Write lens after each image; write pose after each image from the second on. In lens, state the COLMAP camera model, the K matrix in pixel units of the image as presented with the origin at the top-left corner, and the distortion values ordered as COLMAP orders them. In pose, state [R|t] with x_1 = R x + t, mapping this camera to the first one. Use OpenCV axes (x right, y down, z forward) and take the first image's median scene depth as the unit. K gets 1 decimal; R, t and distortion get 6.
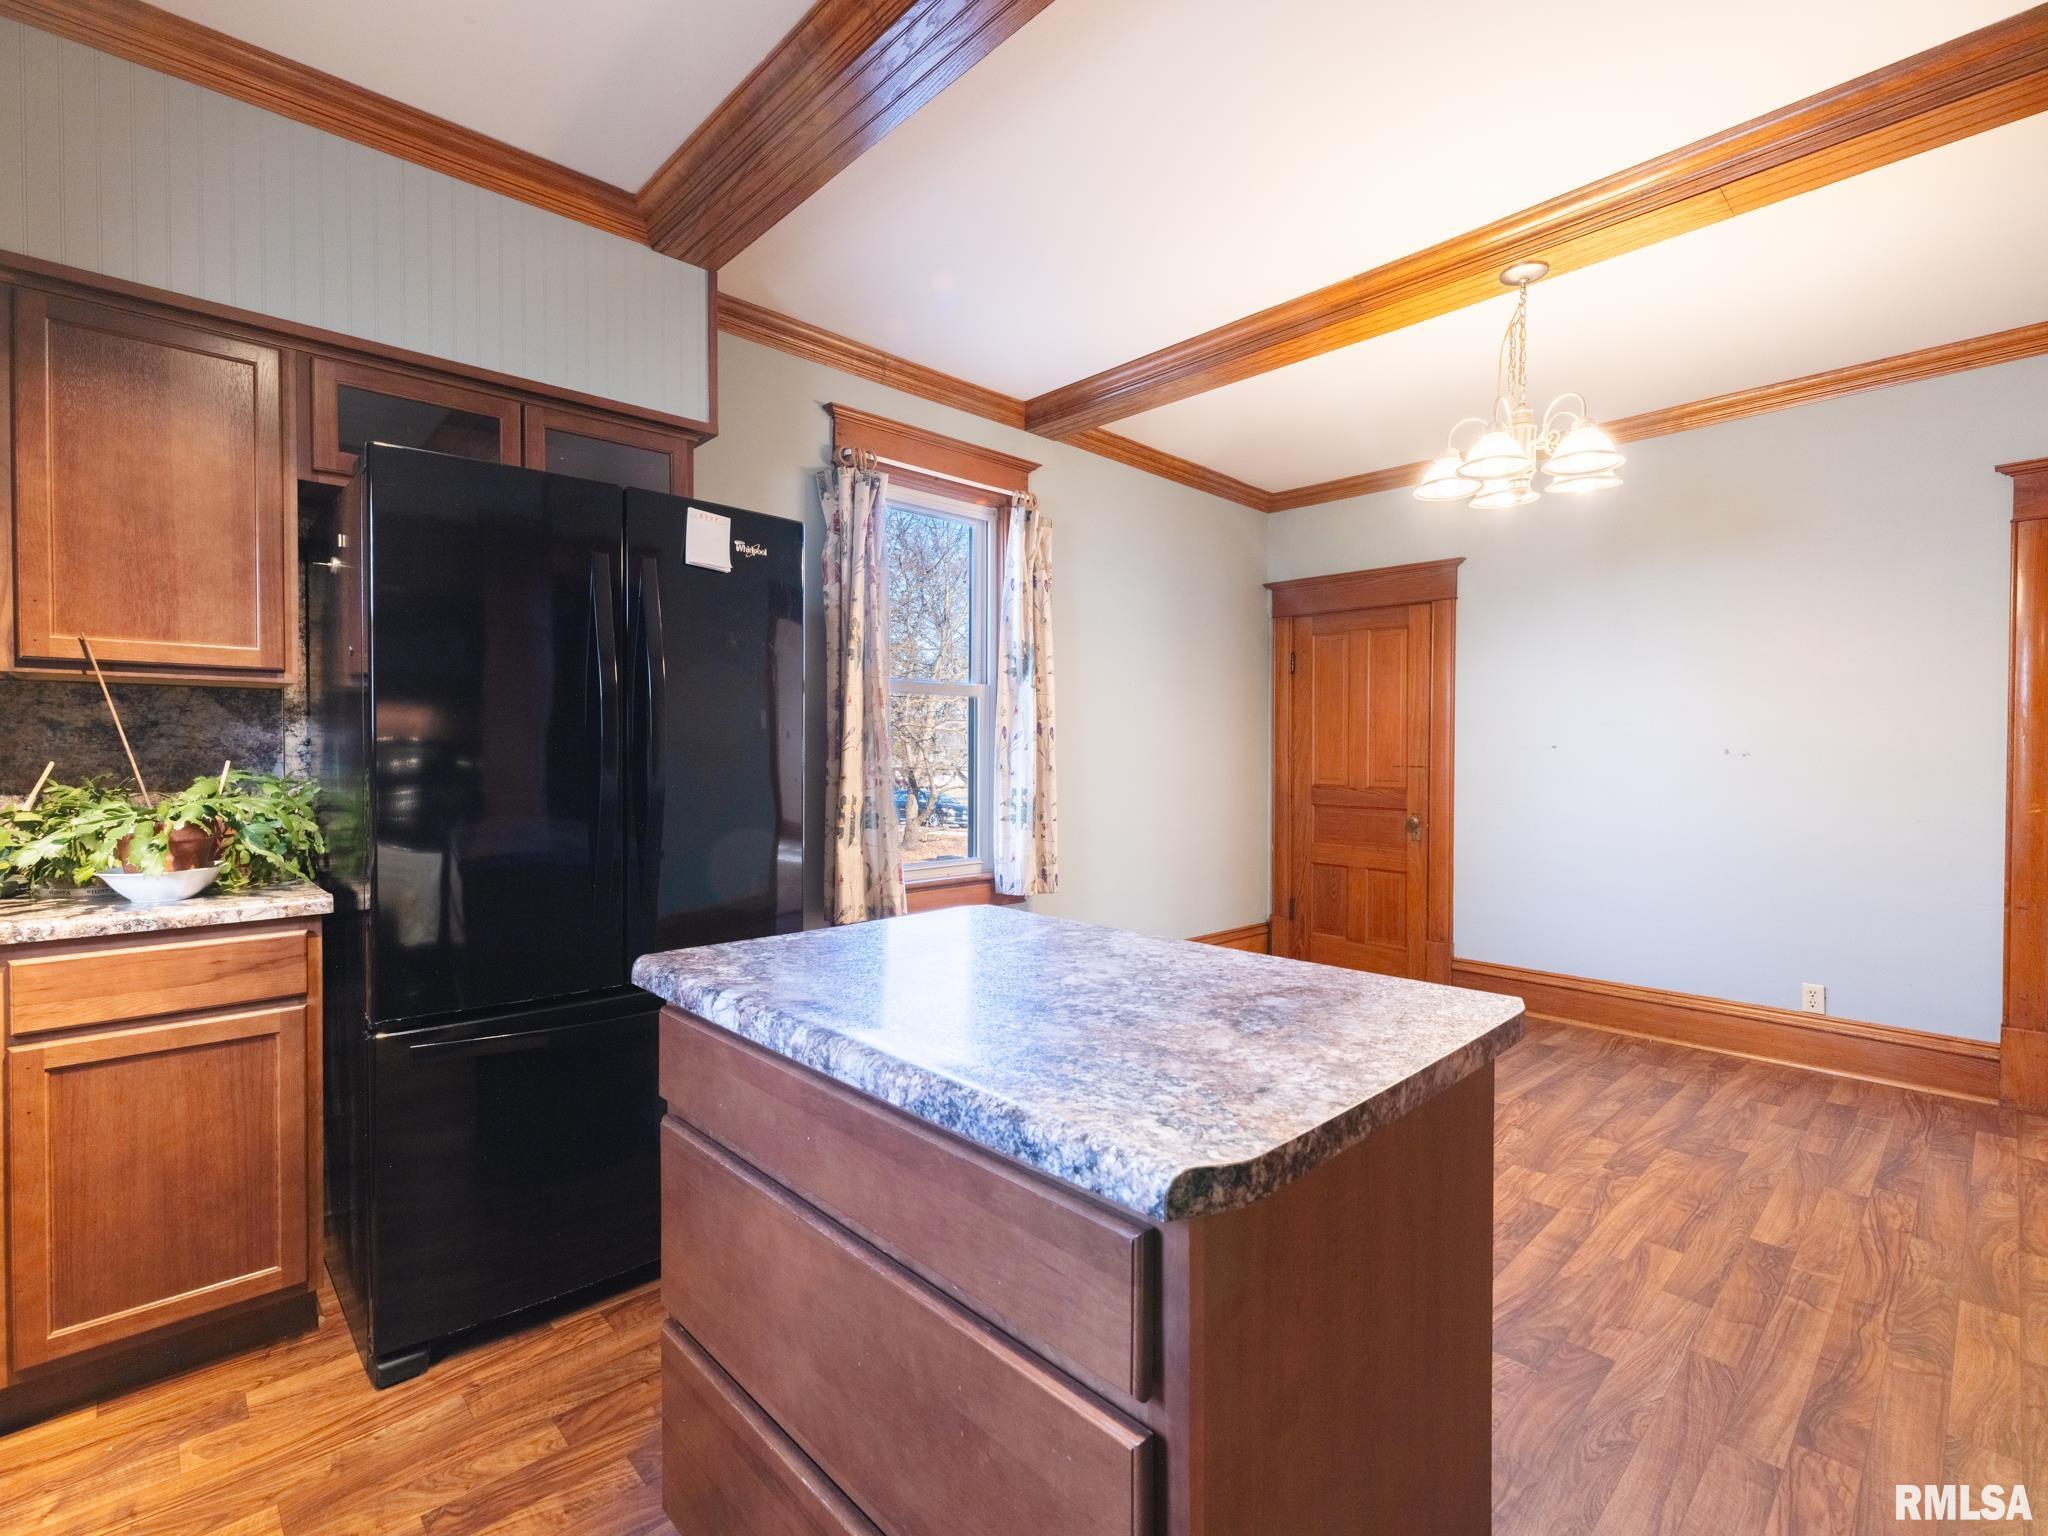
lens RADIAL K [[938.8, 0, 1021.8], [0, 938.8, 767.8], [0, 0, 1]] dist [0.003120, -0.000338]
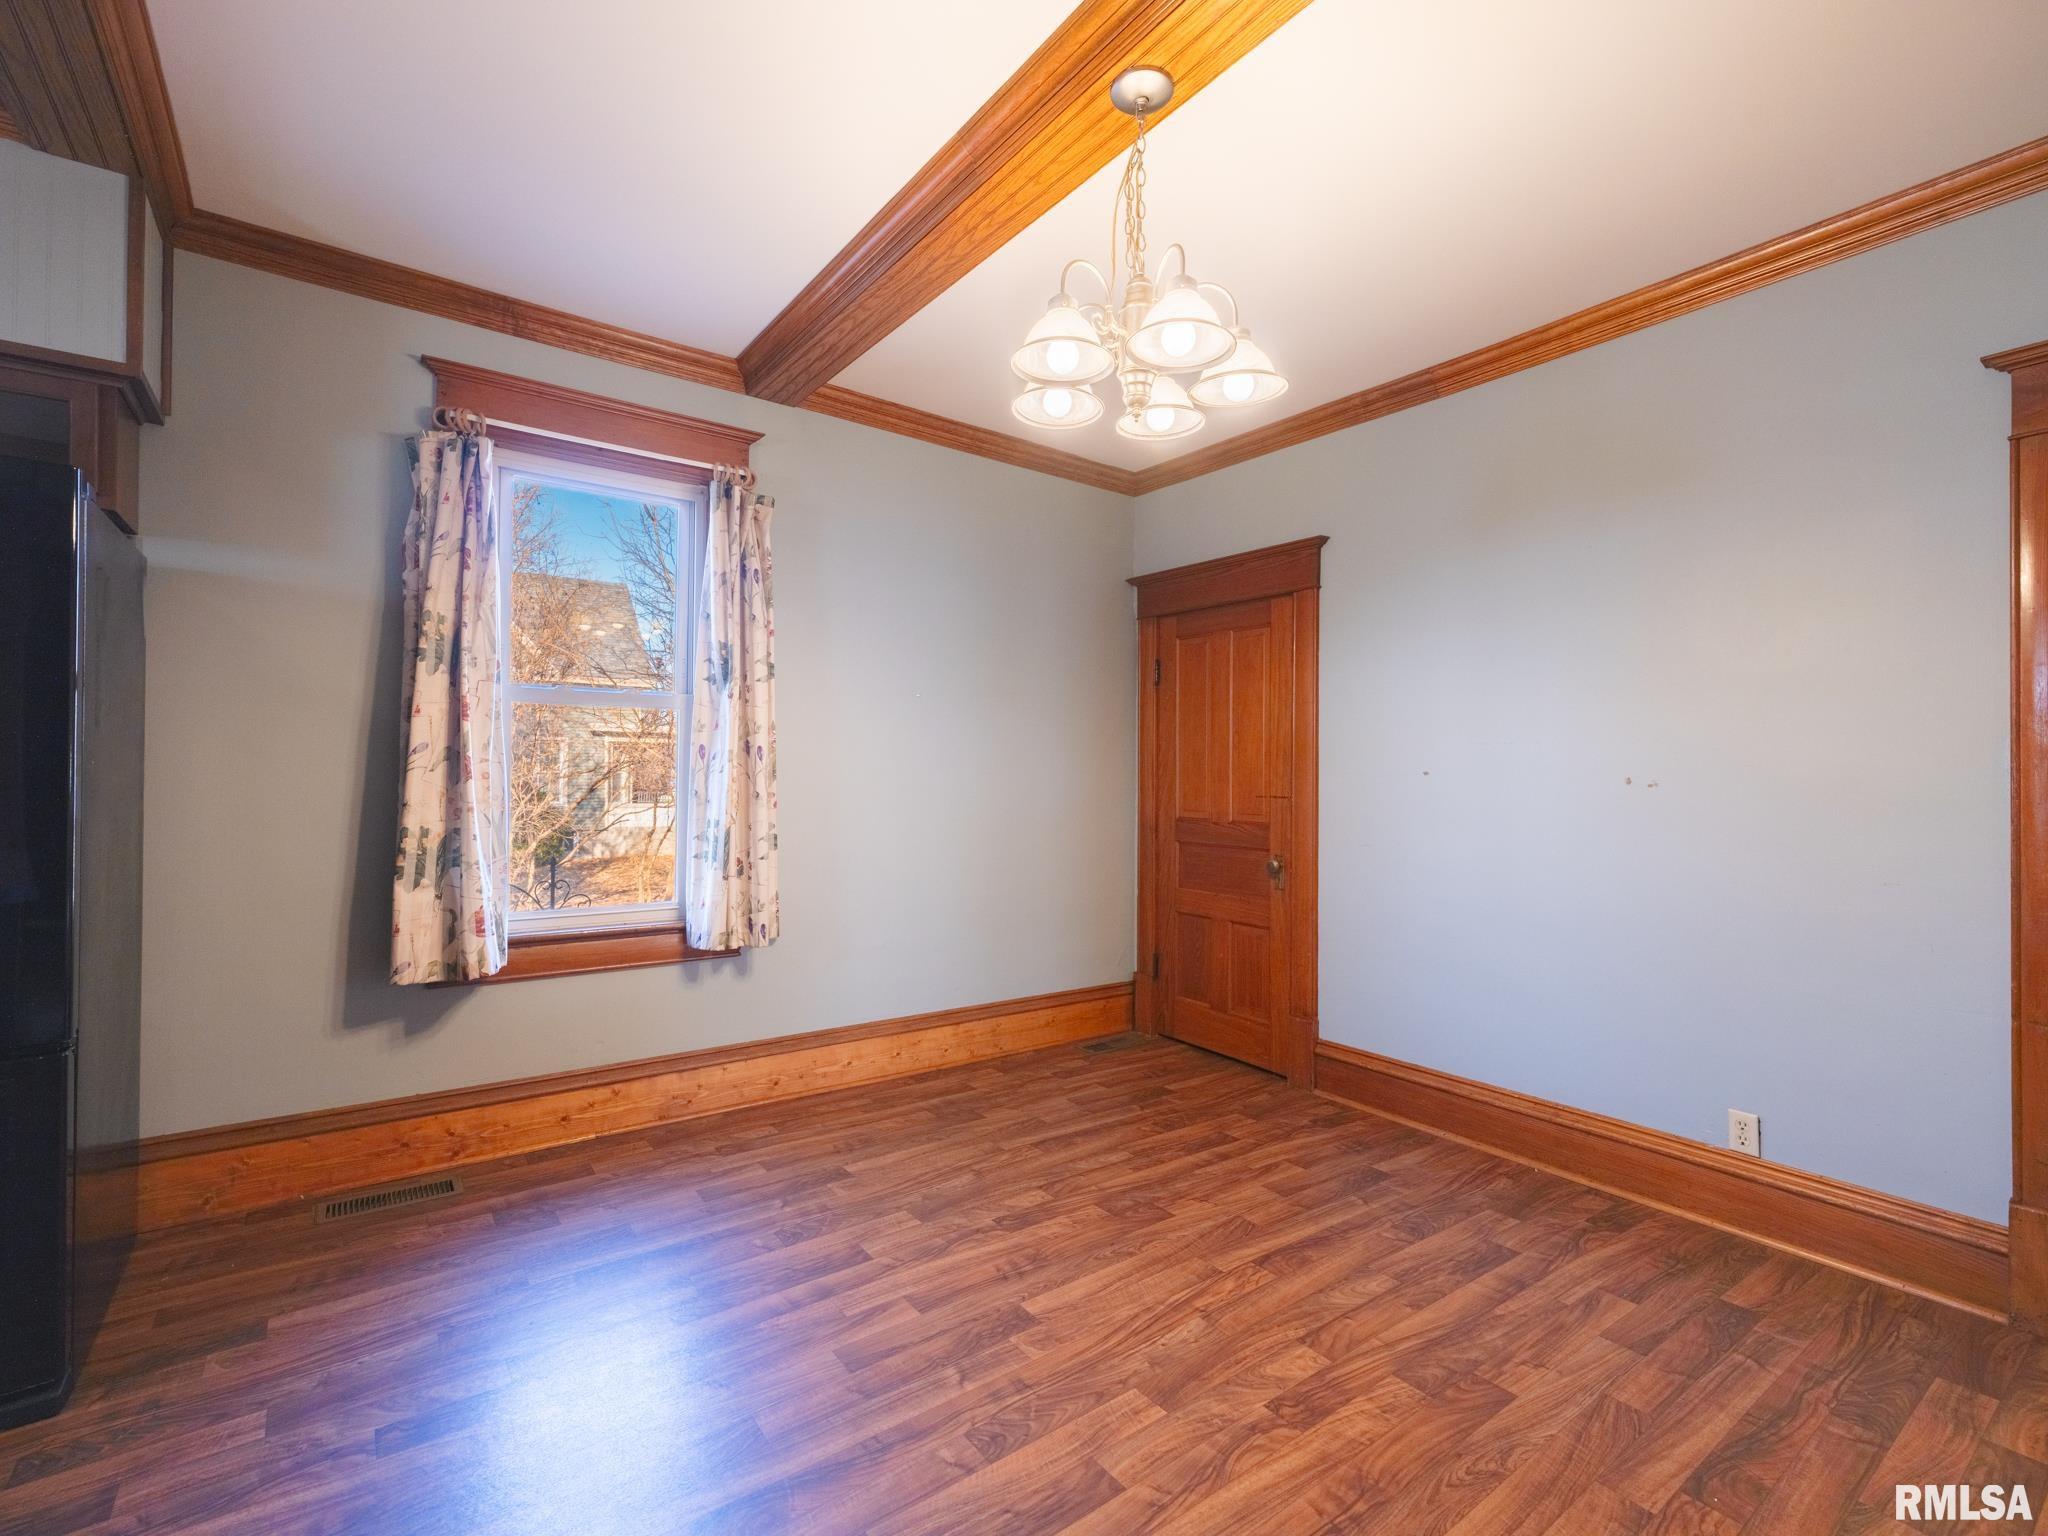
lens RADIAL K [[927.4, 0, 1024.0], [0, 927.4, 768.0], [0, 0, 1]] dist [-0.001300, 0.000767]
pose [[0.991782, 0.005218, -0.127830, 0.370366], [-0.008593, 0.999628, -0.025867, -0.004455], [0.127647, 0.026753, 0.991459, 0.222230]]
